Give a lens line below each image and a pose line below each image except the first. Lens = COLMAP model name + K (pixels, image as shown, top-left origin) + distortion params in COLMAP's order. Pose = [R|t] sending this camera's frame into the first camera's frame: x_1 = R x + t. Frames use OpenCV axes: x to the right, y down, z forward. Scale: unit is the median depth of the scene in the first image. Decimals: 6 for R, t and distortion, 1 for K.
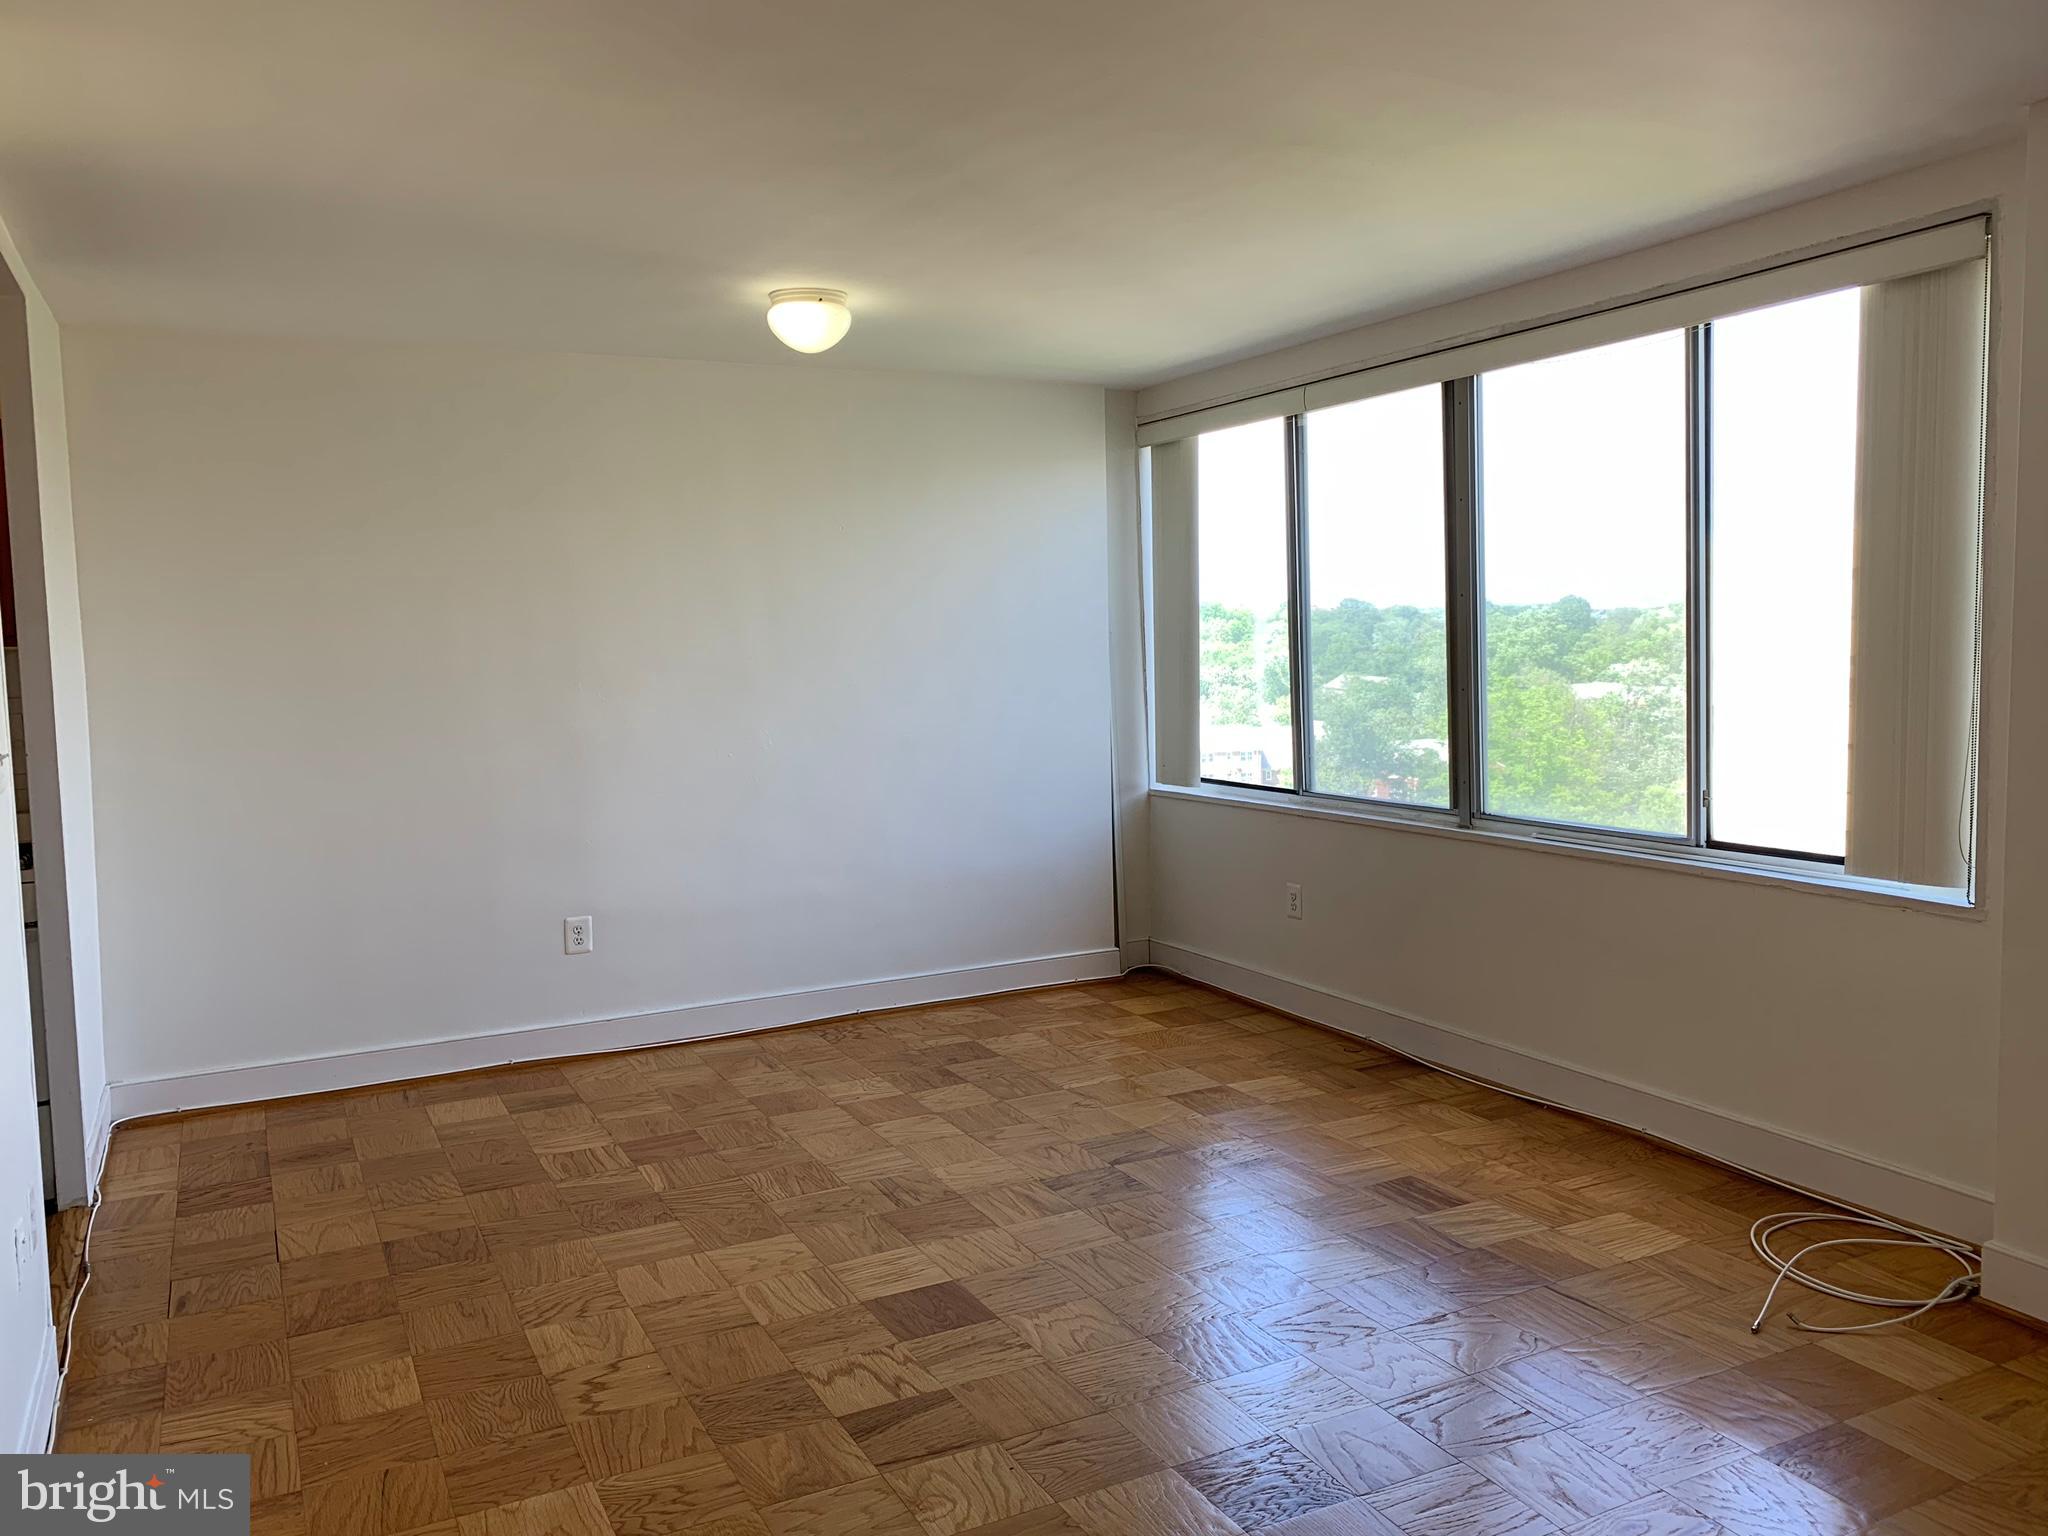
lens RADIAL K [[1553.7, 0, 981.9], [0, 1553.7, 733.6], [0, 0, 1]] dist [0.008165, -0.015936]
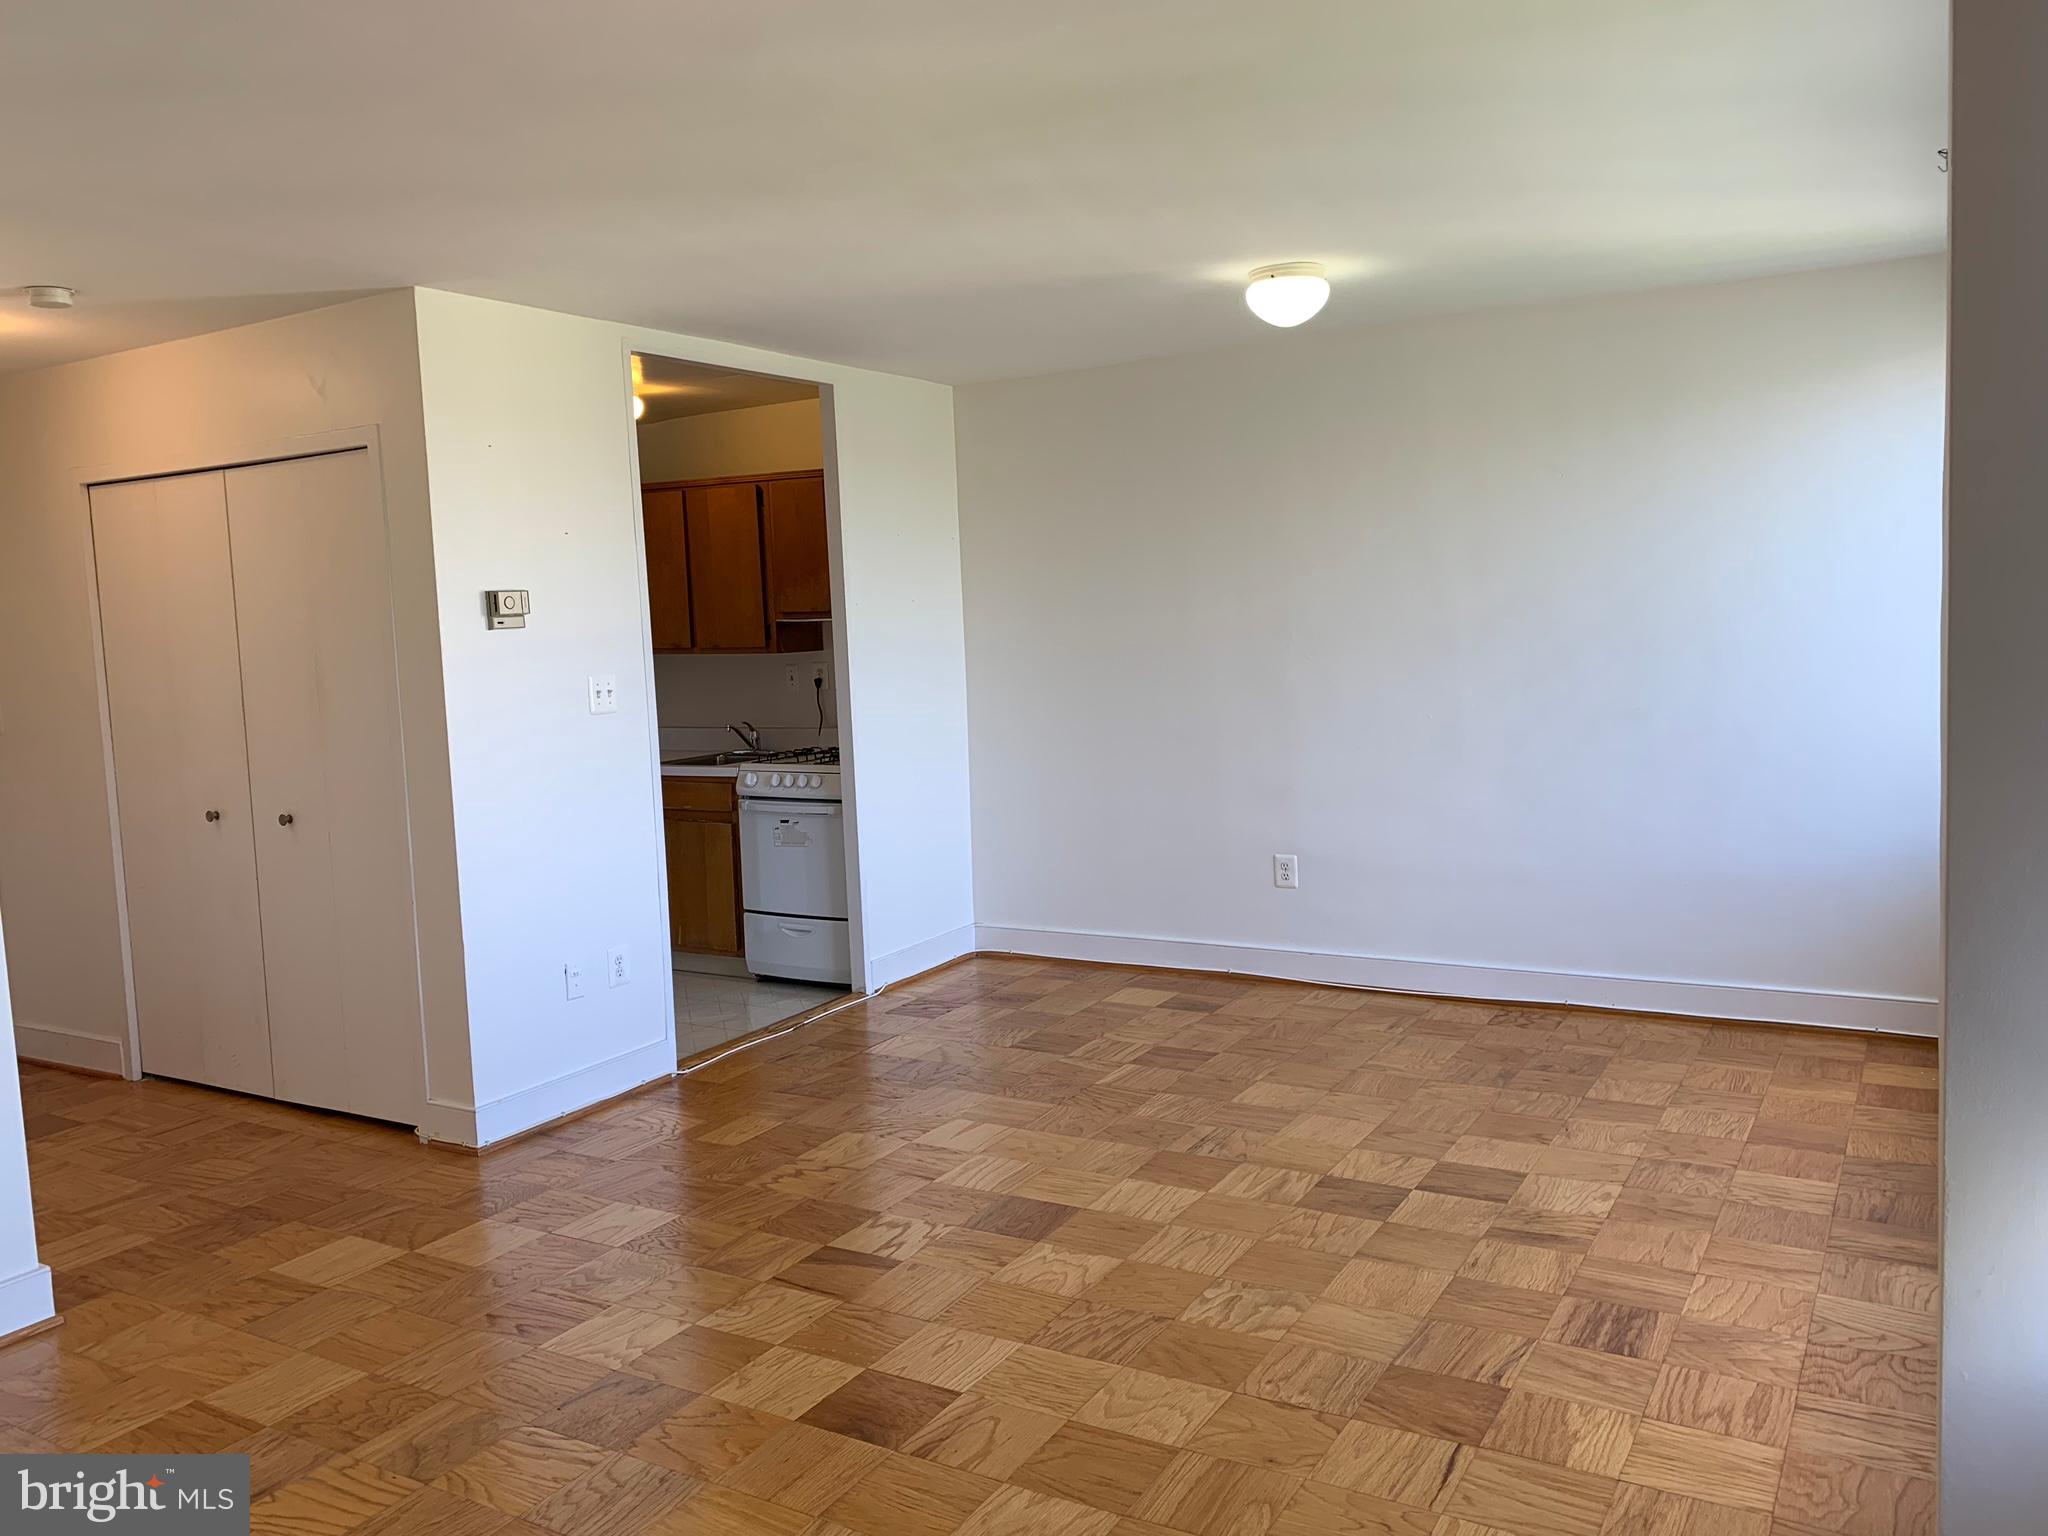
lens RADIAL K [[1553.7, 0, 1033.8], [0, 1553.7, 731.5], [0, 0, 1]] dist [0.008165, -0.015936]
pose [[0.569742, 0.074531, -0.818437, 0.586660], [-0.038211, 0.997205, 0.064211, -0.036320], [0.820935, -0.005310, 0.570997, 0.246647]]
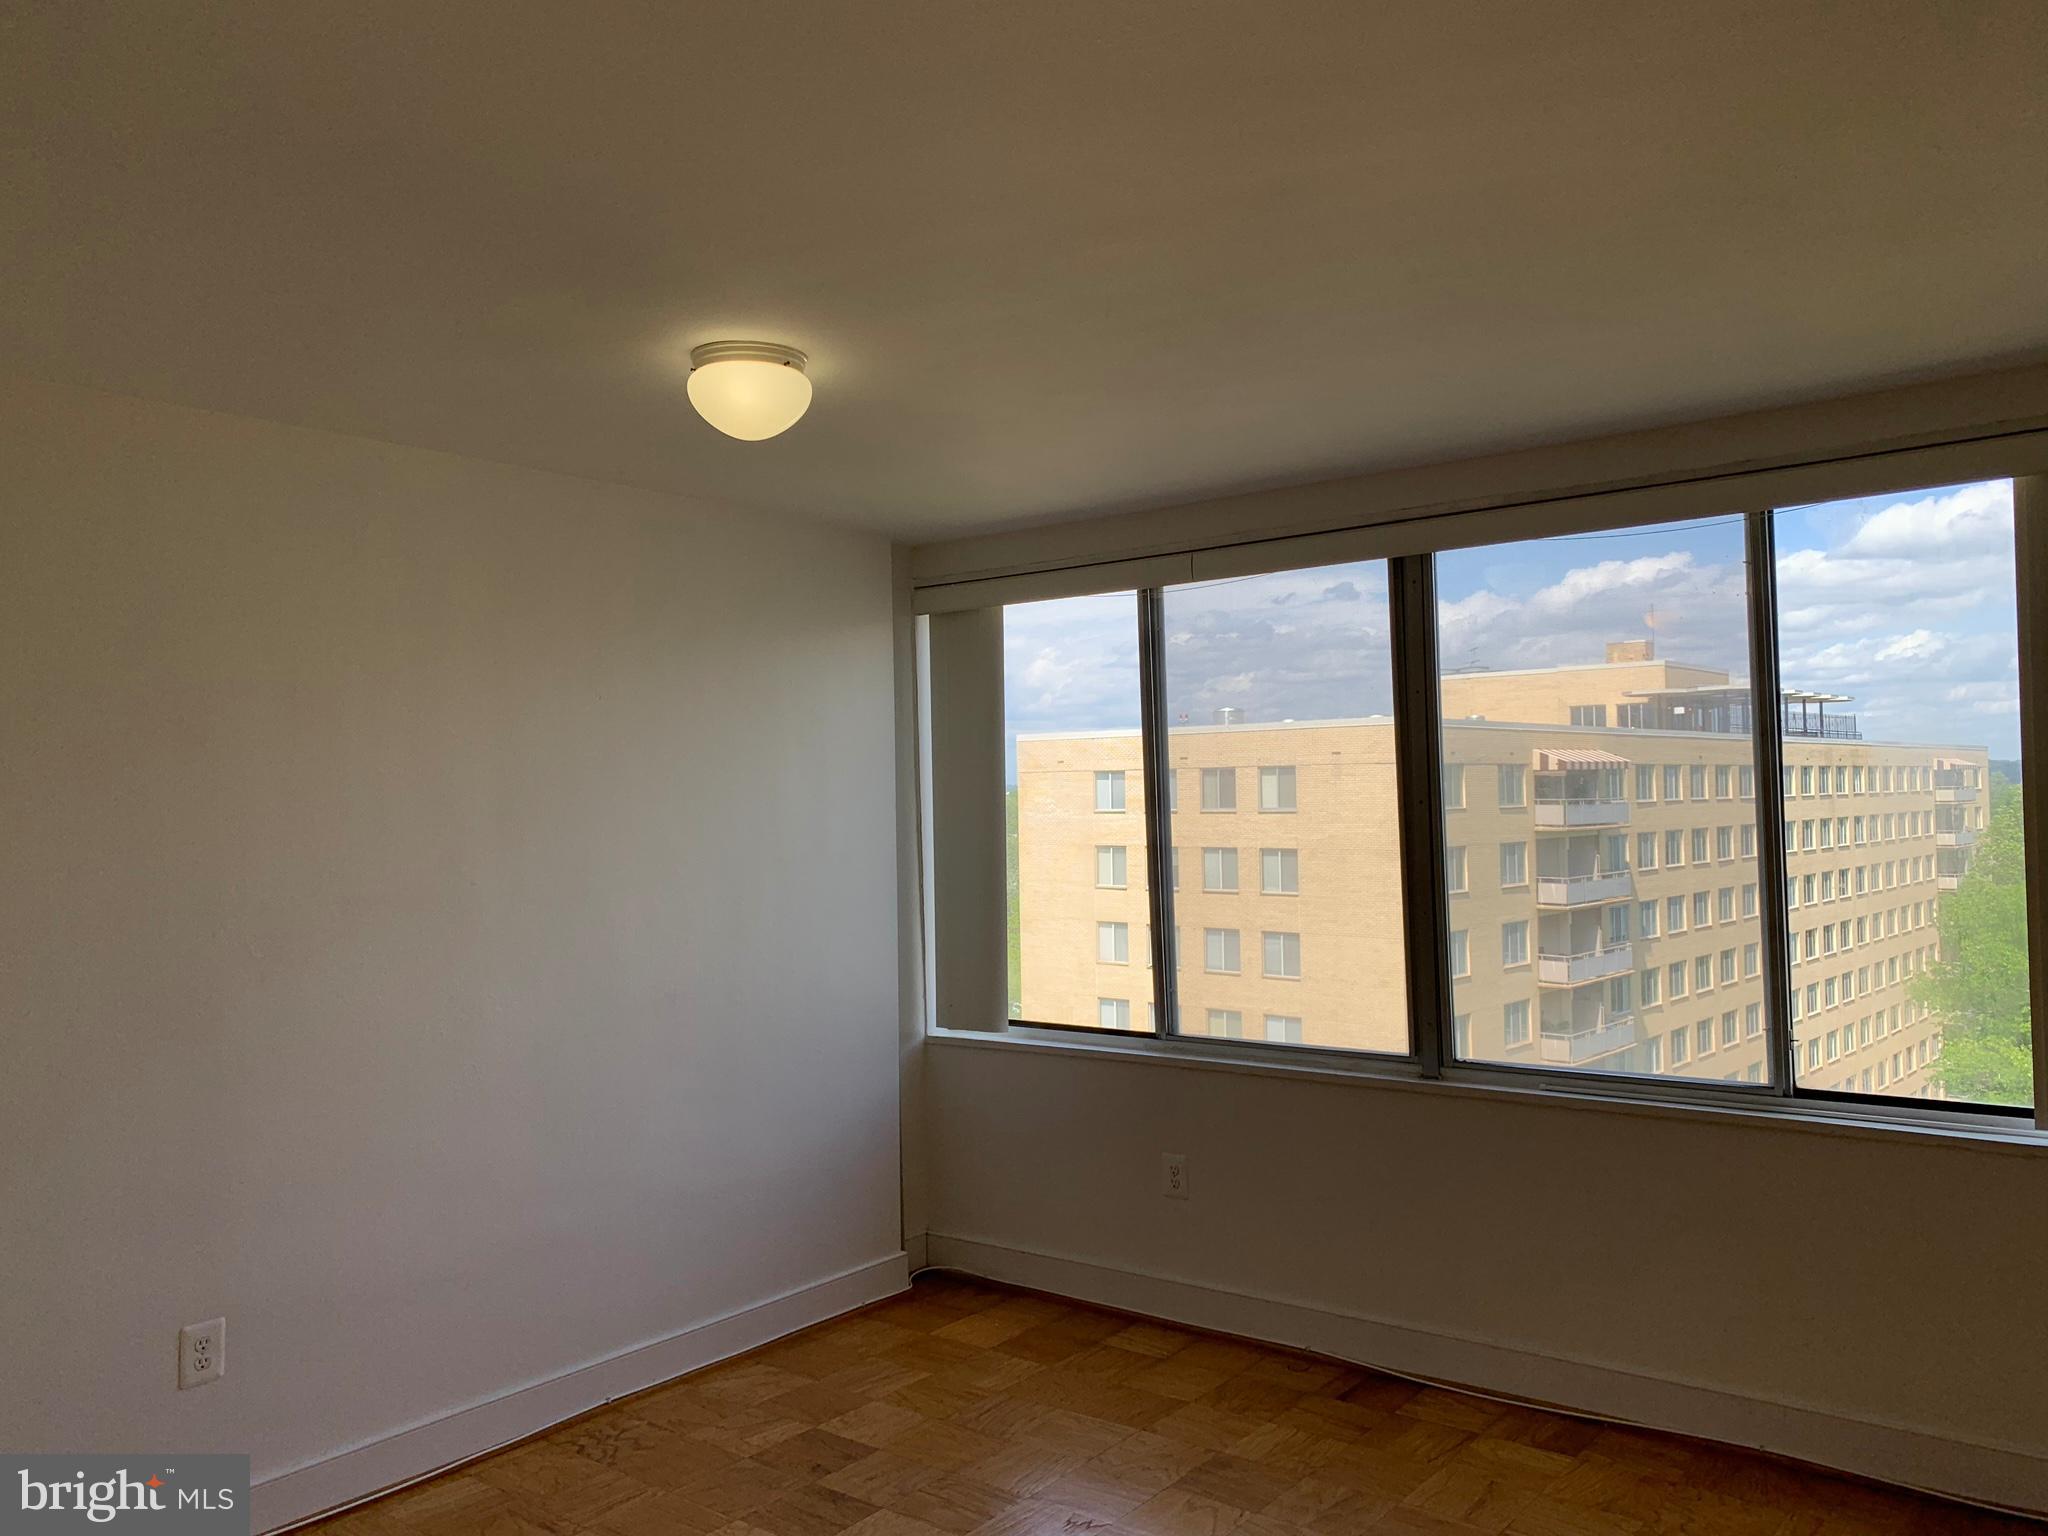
lens RADIAL K [[1553.7, 0, 1008.6], [0, 1553.7, 721.2], [0, 0, 1]] dist [0.008165, -0.015936]
pose [[0.903809, 0.029613, 0.426909, -0.265738], [0.025561, 0.992086, -0.122931, -0.034148], [-0.427171, 0.122019, 0.895900, 0.327169]]
